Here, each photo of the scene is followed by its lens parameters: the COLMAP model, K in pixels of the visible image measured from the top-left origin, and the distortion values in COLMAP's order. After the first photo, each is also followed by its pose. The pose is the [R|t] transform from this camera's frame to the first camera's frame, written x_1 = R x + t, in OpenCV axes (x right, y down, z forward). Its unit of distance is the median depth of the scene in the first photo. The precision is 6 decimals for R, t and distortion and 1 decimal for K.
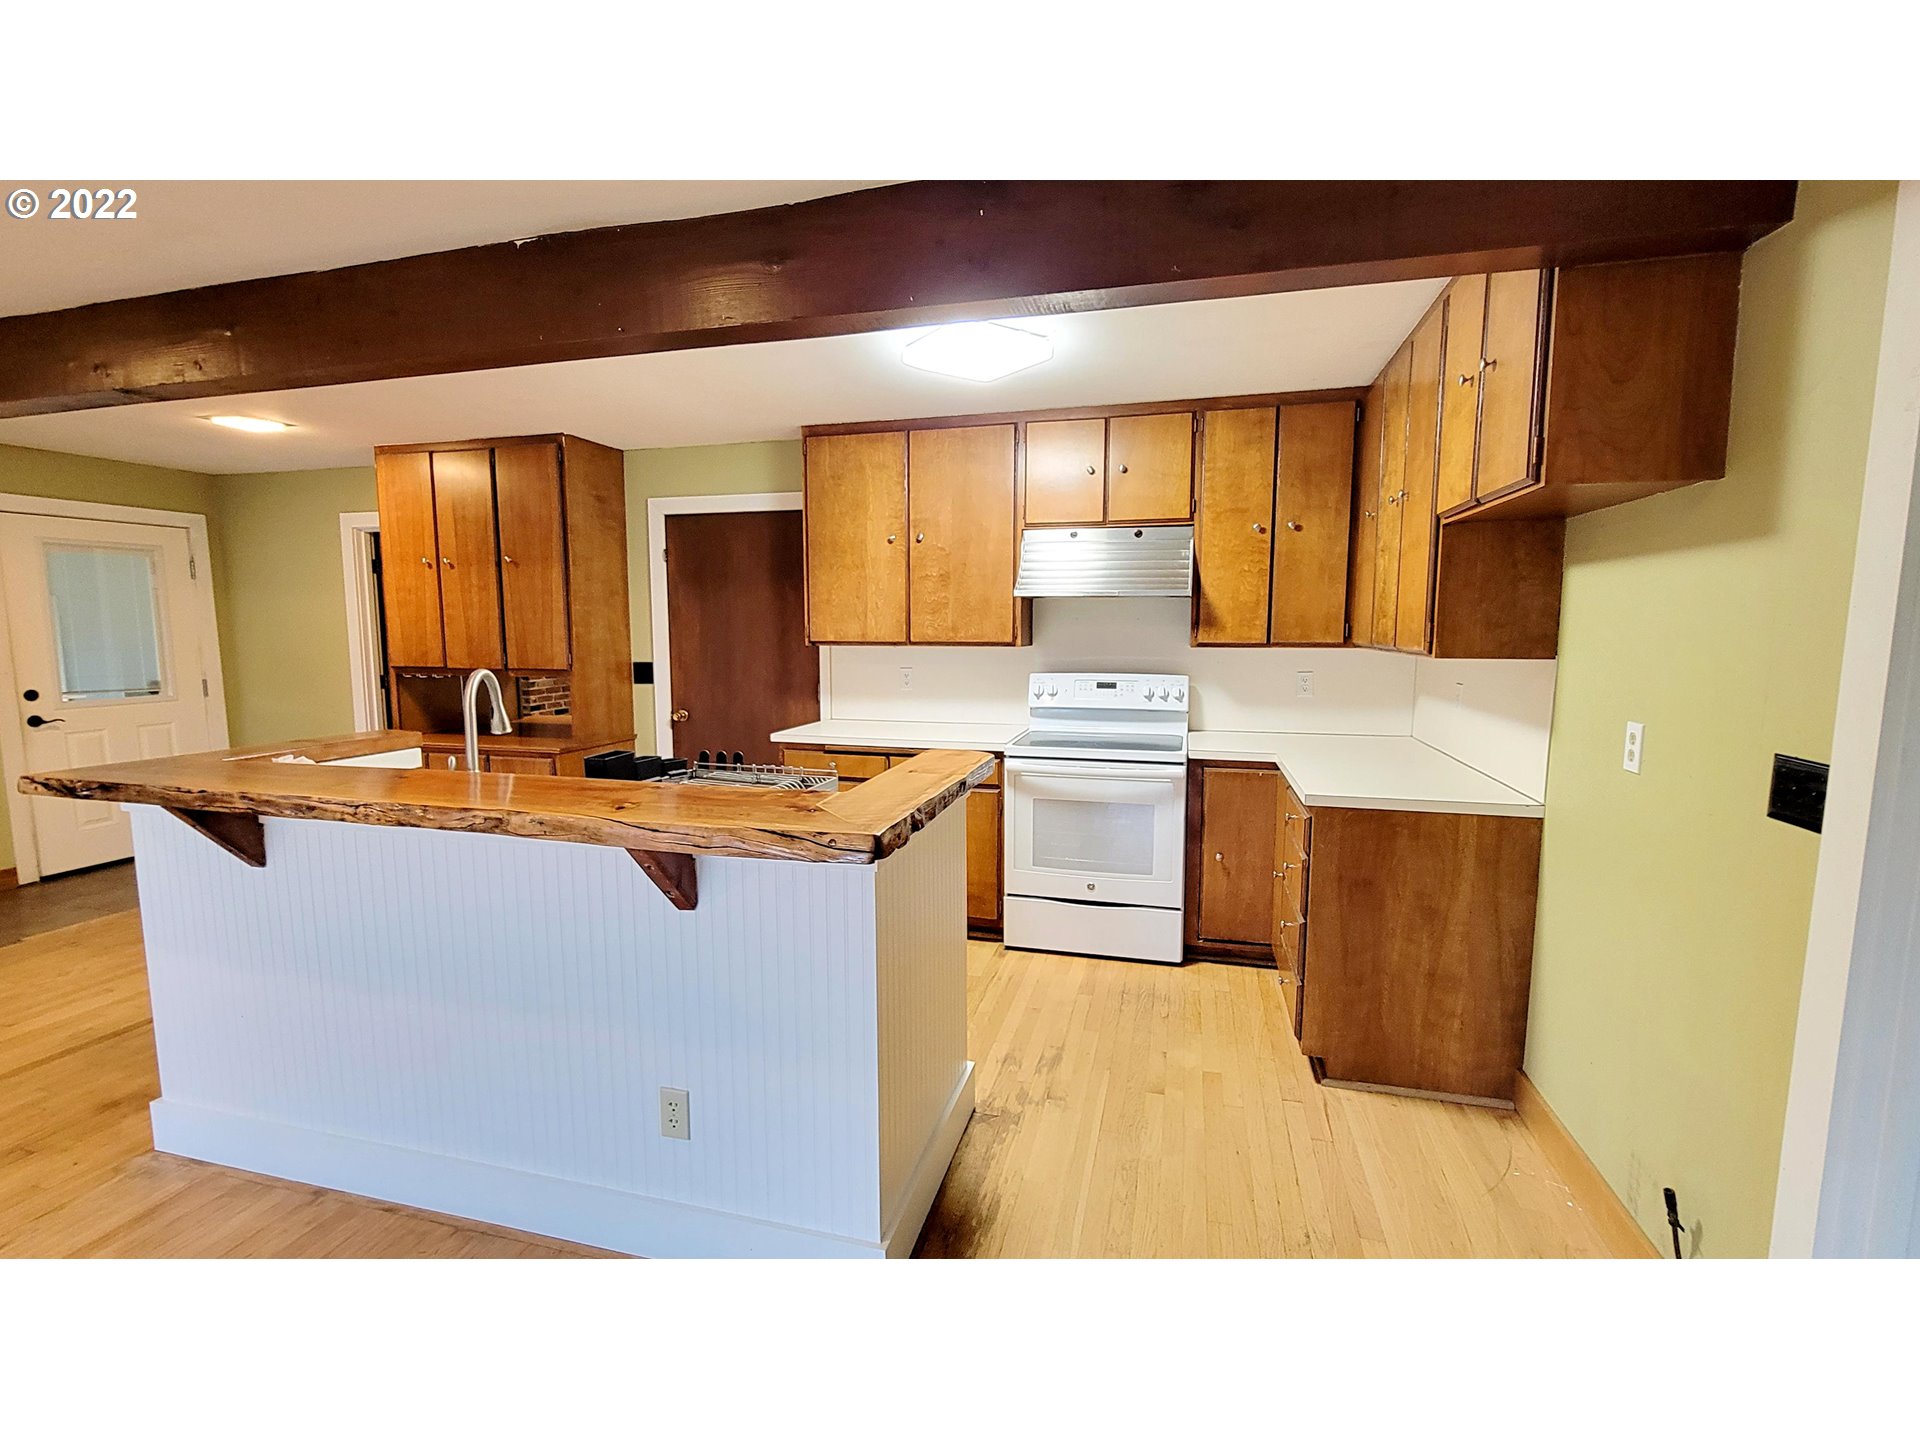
lens RADIAL K [[823.9, 0, 960.0], [0, 823.9, 720.0], [0, 0, 1]] dist [0.001285, 0.000239]
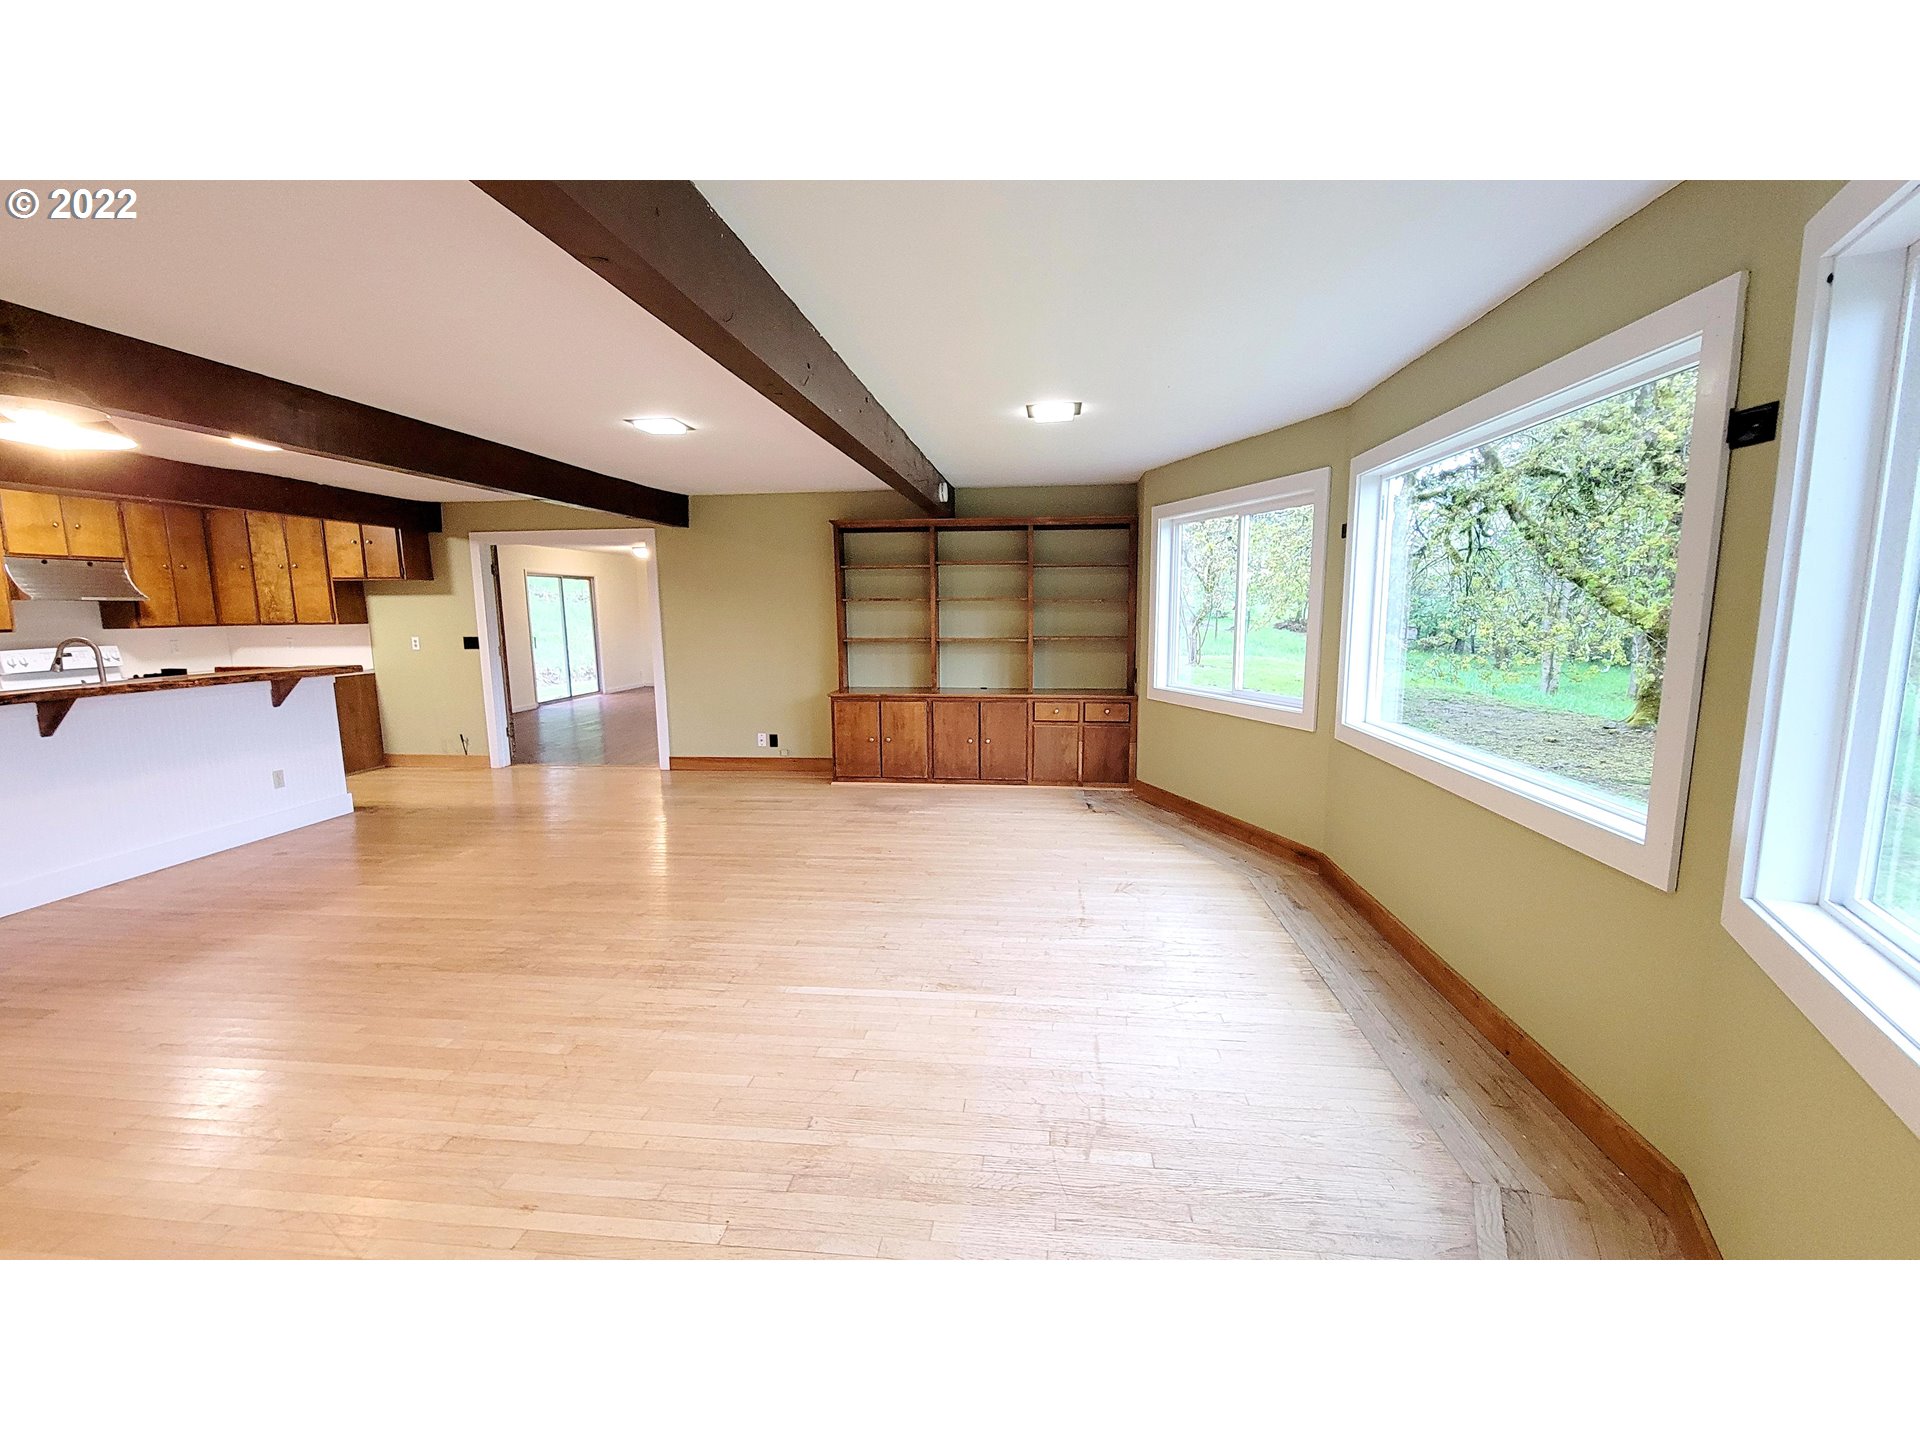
lens RADIAL K [[796.6, 0, 960.0], [0, 796.6, 720.0], [0, 0, 1]] dist [0.001314, 0.000167]
pose [[-0.167077, -0.136455, 0.976456, -1.904053], [0.127206, 0.979116, 0.158592, 0.065611], [-0.977703, 0.150708, -0.146230, -0.524540]]
